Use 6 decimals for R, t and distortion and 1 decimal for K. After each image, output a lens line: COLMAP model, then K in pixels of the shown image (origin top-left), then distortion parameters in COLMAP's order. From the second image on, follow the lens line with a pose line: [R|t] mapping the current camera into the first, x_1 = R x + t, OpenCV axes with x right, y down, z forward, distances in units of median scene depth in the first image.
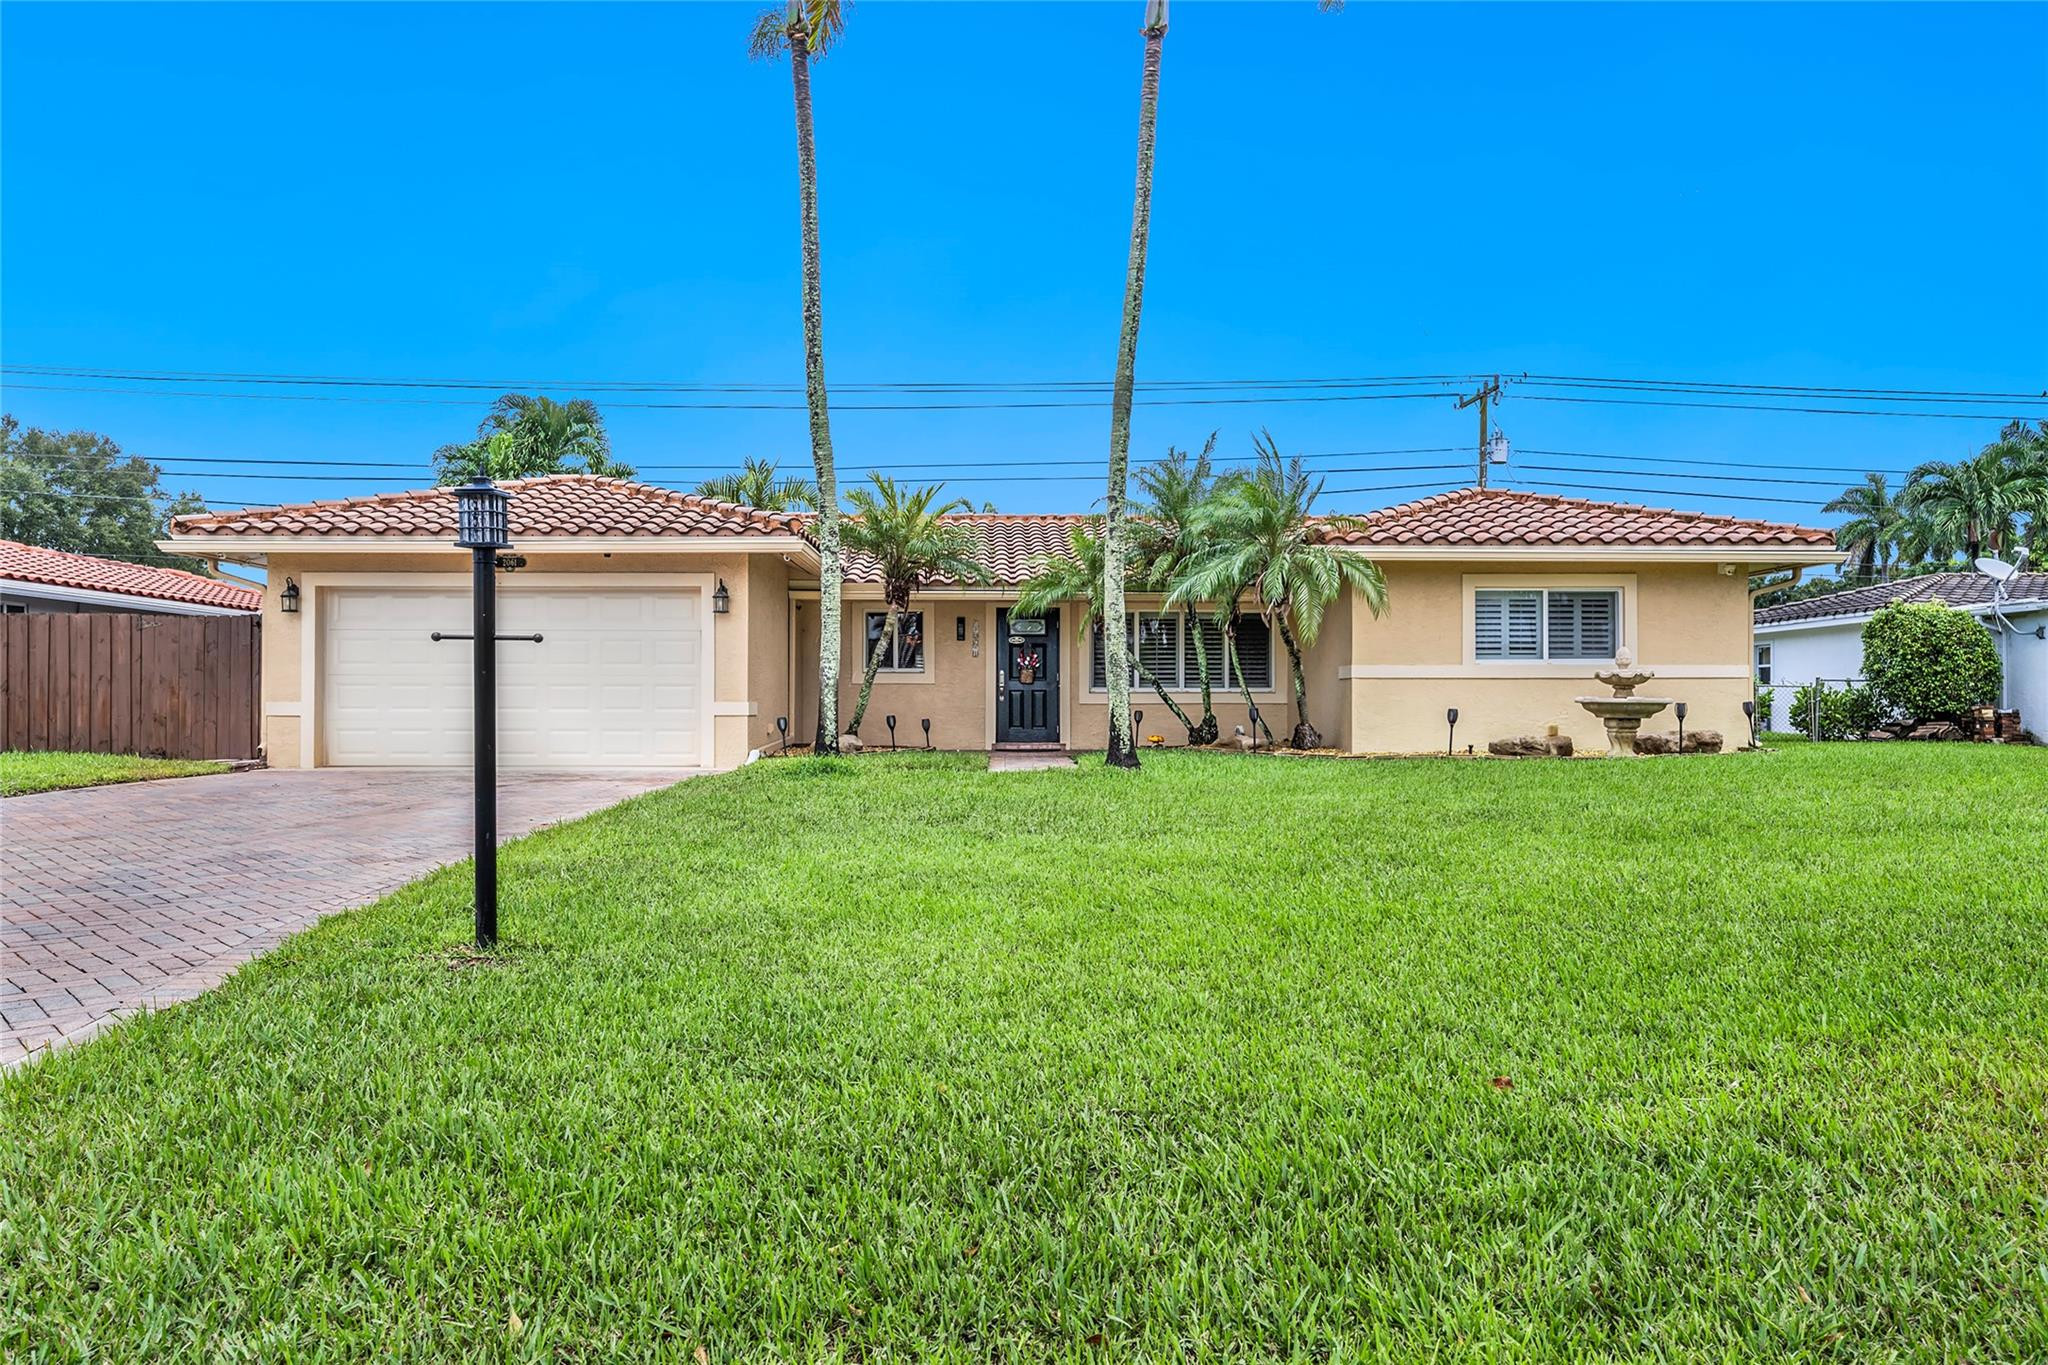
lens RADIAL K [[1290.3, 0, 1030.7], [0, 1290.3, 672.0], [0, 0, 1]] dist [0.005118, -0.002756]
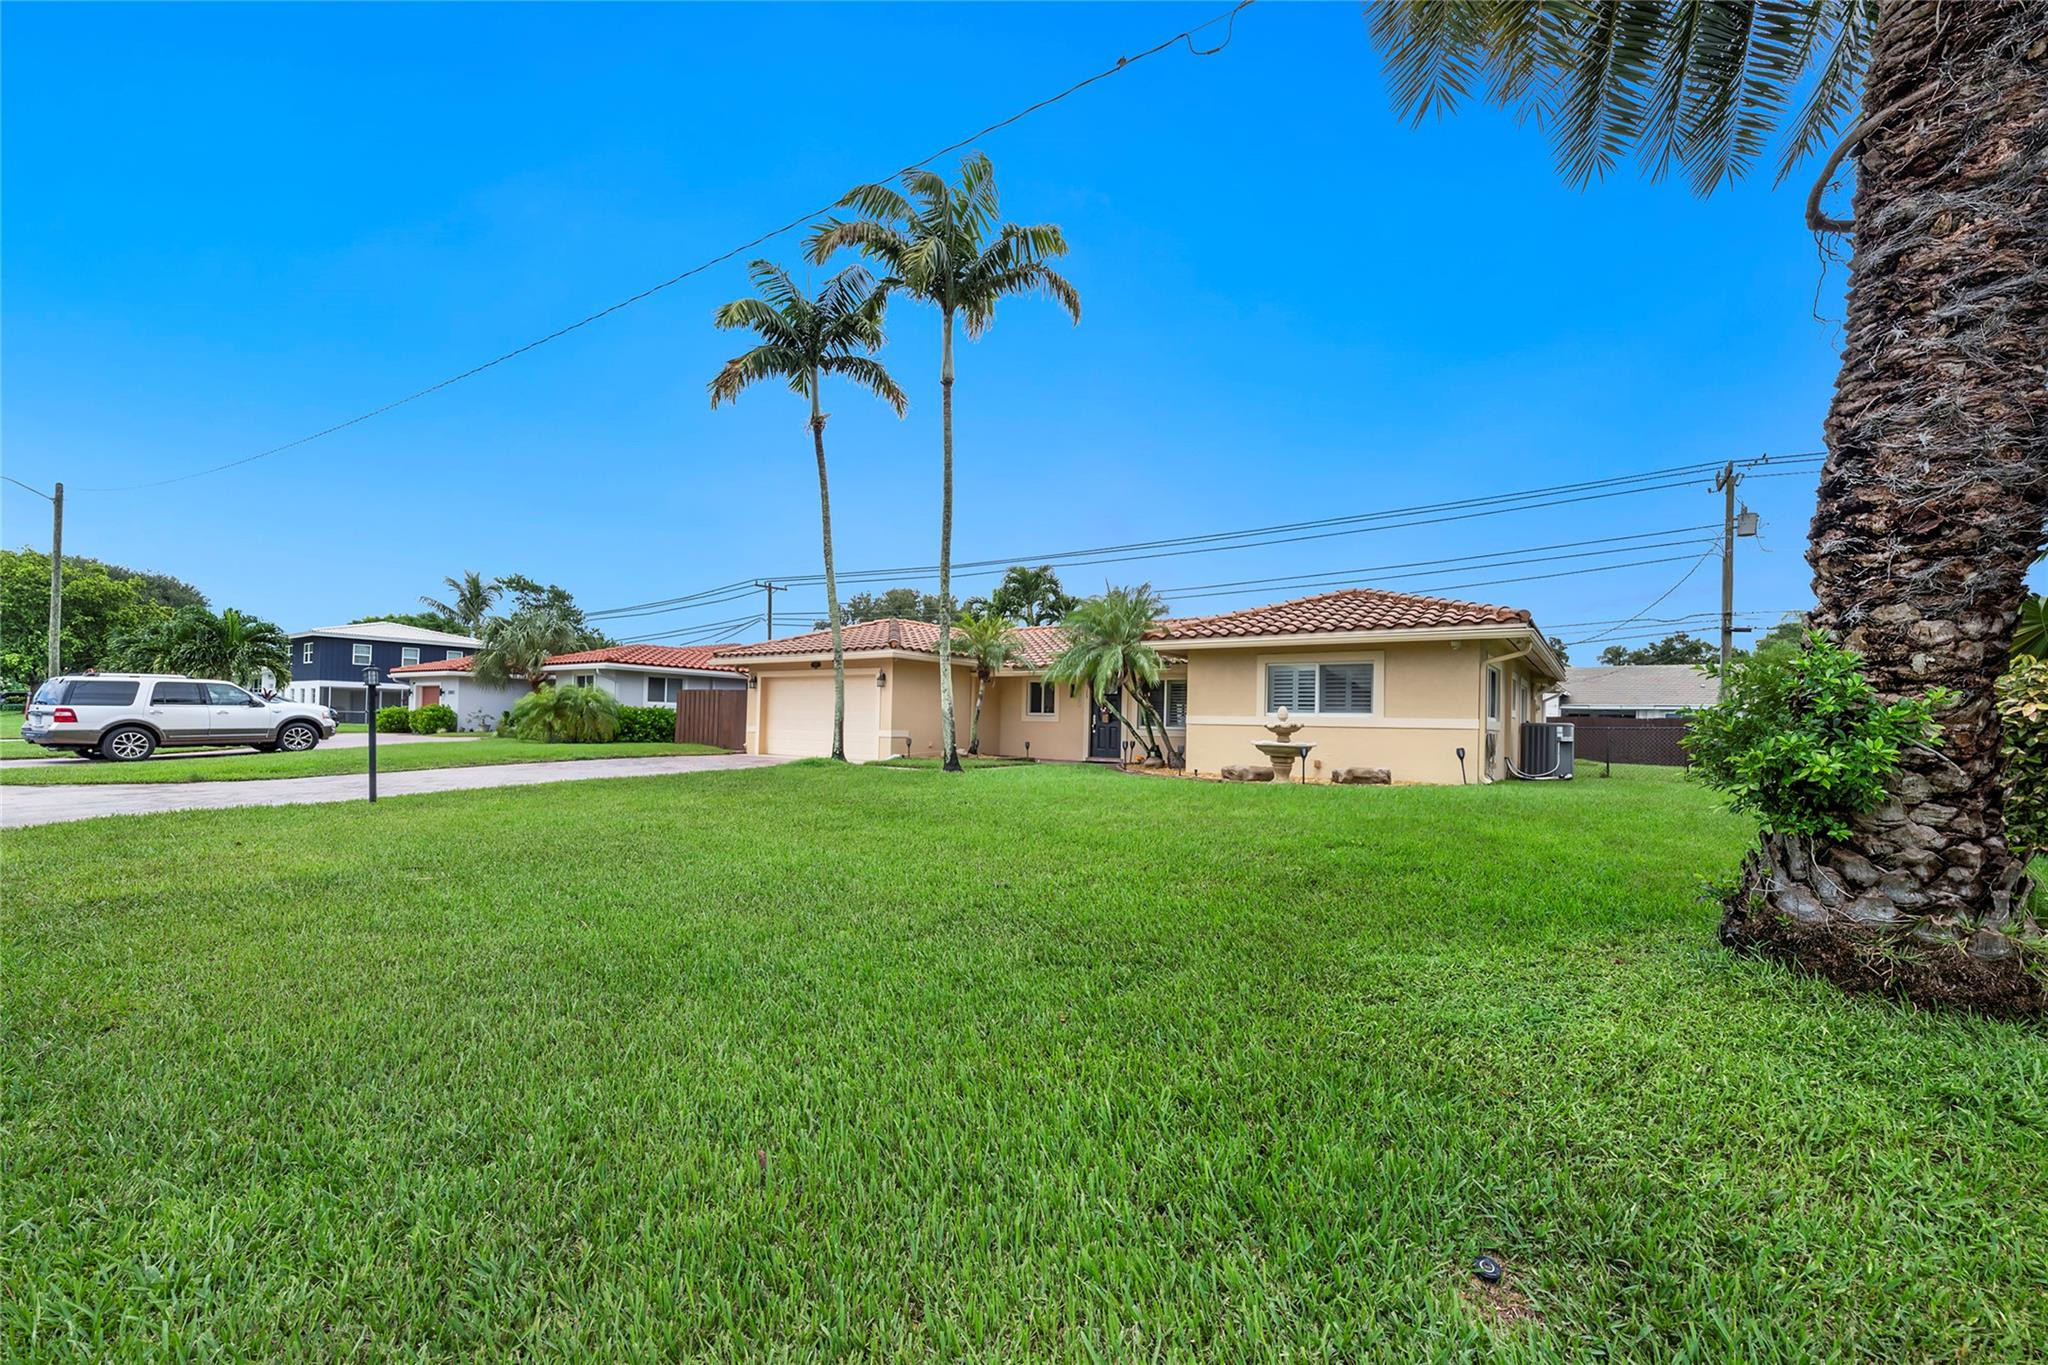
lens RADIAL K [[817.1, 0, 1026.0], [0, 817.1, 691.5], [0, 0, 1]] dist [-0.000002, 0.000101]
pose [[0.799129, -0.005700, -0.601133, 0.721965], [-0.006236, 0.999823, -0.017771, -0.016706], [0.601128, 0.017950, 0.798952, 0.102193]]
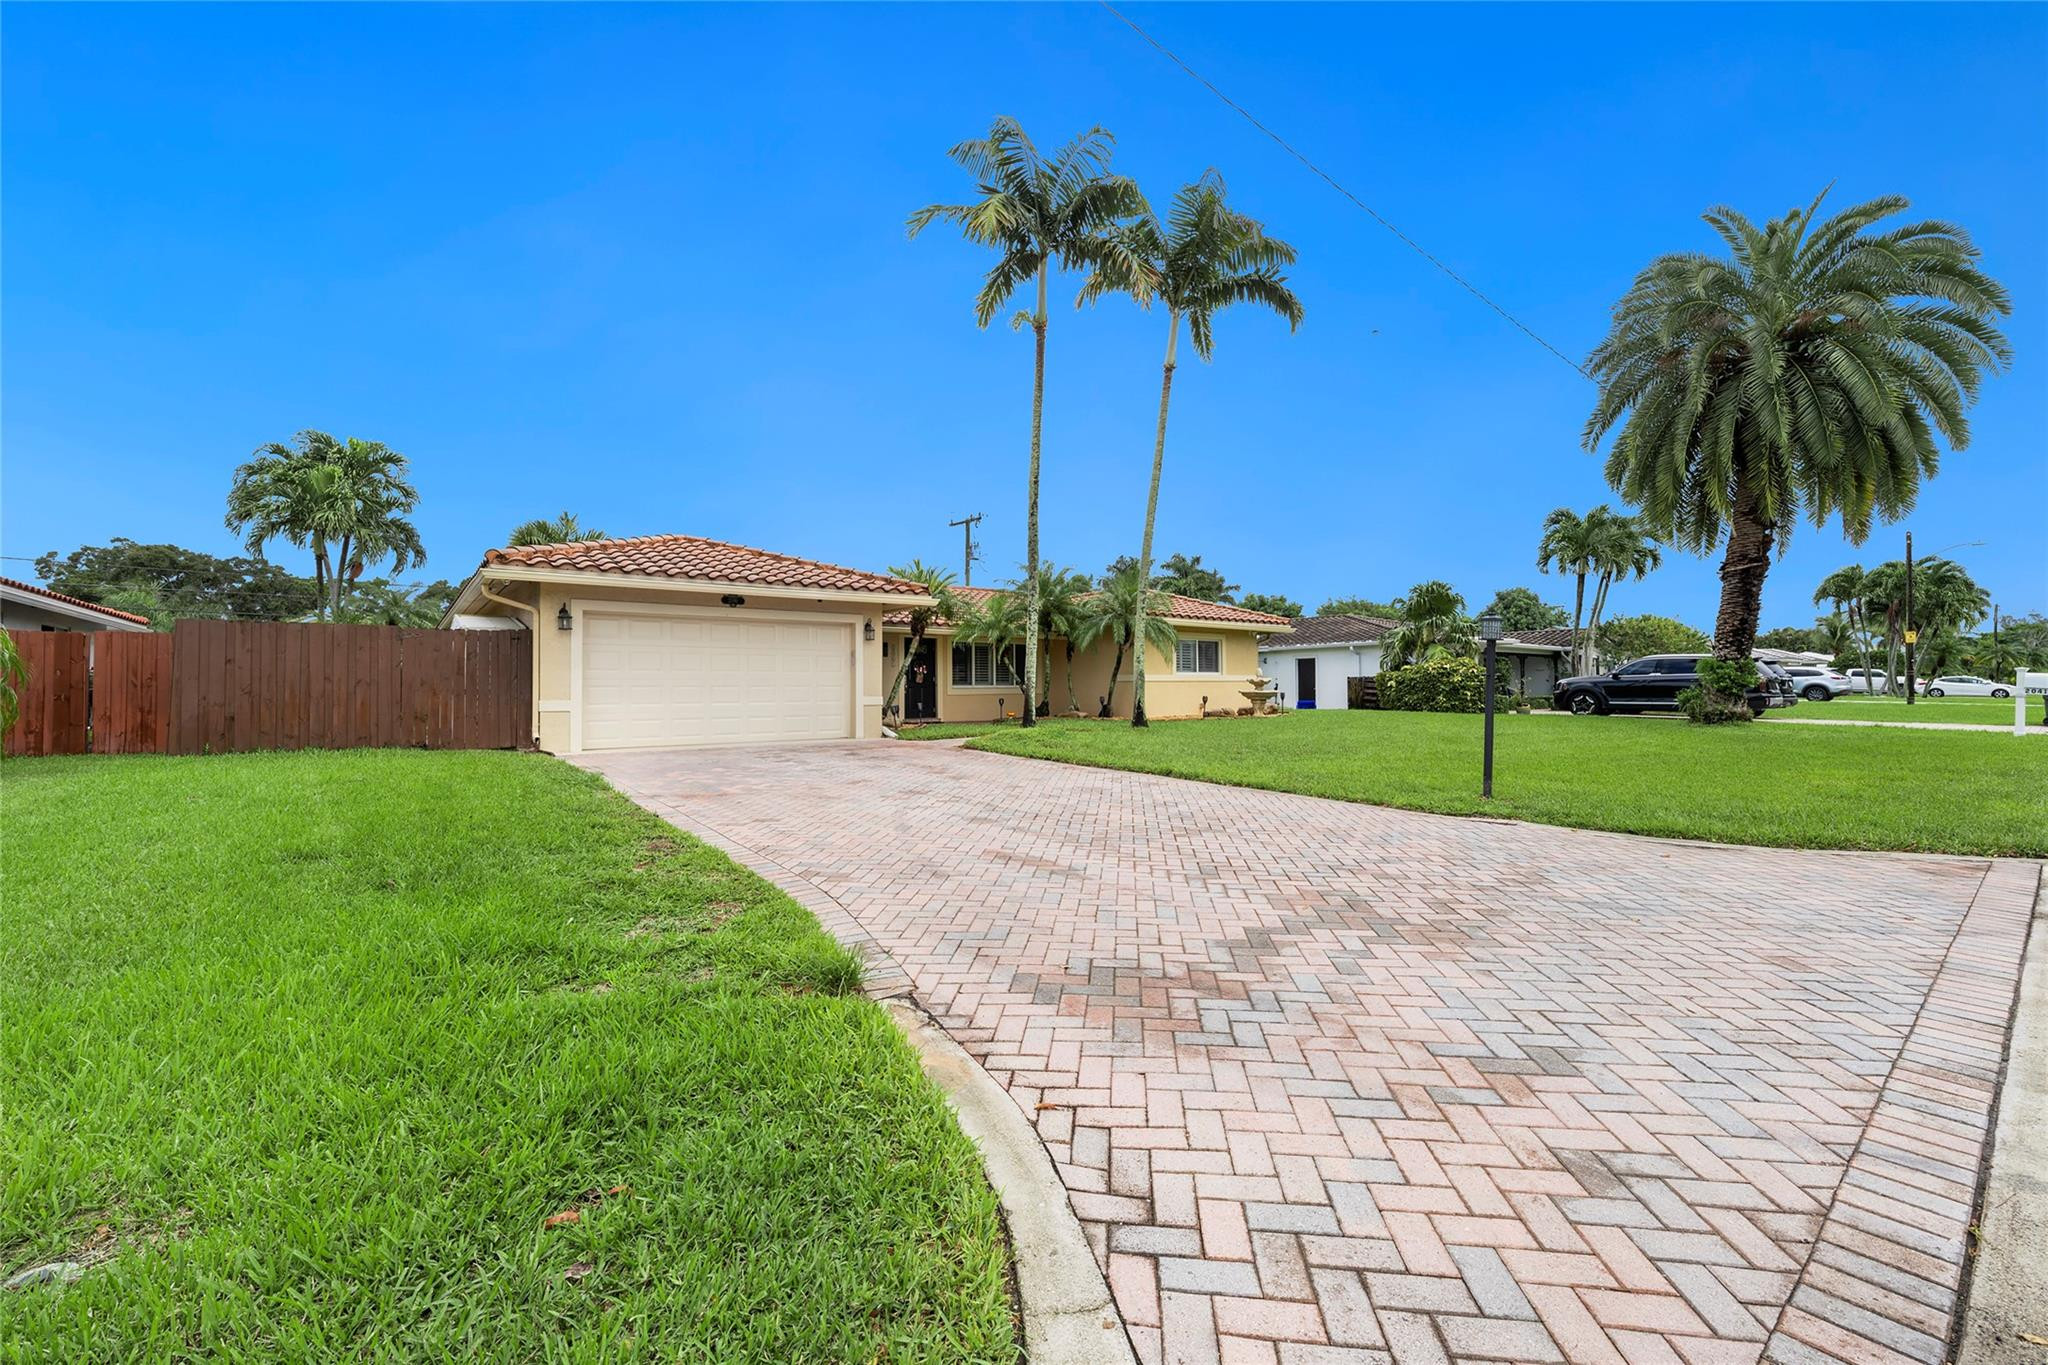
lens RADIAL K [[817.1, 0, 1018.4], [0, 817.1, 676.2], [0, 0, 1]] dist [-0.000002, 0.000101]
pose [[0.806157, 0.003517, 0.591691, -0.682724], [-0.007628, 0.999961, 0.004450, -0.007608], [-0.591652, -0.008101, 0.806153, 0.084774]]
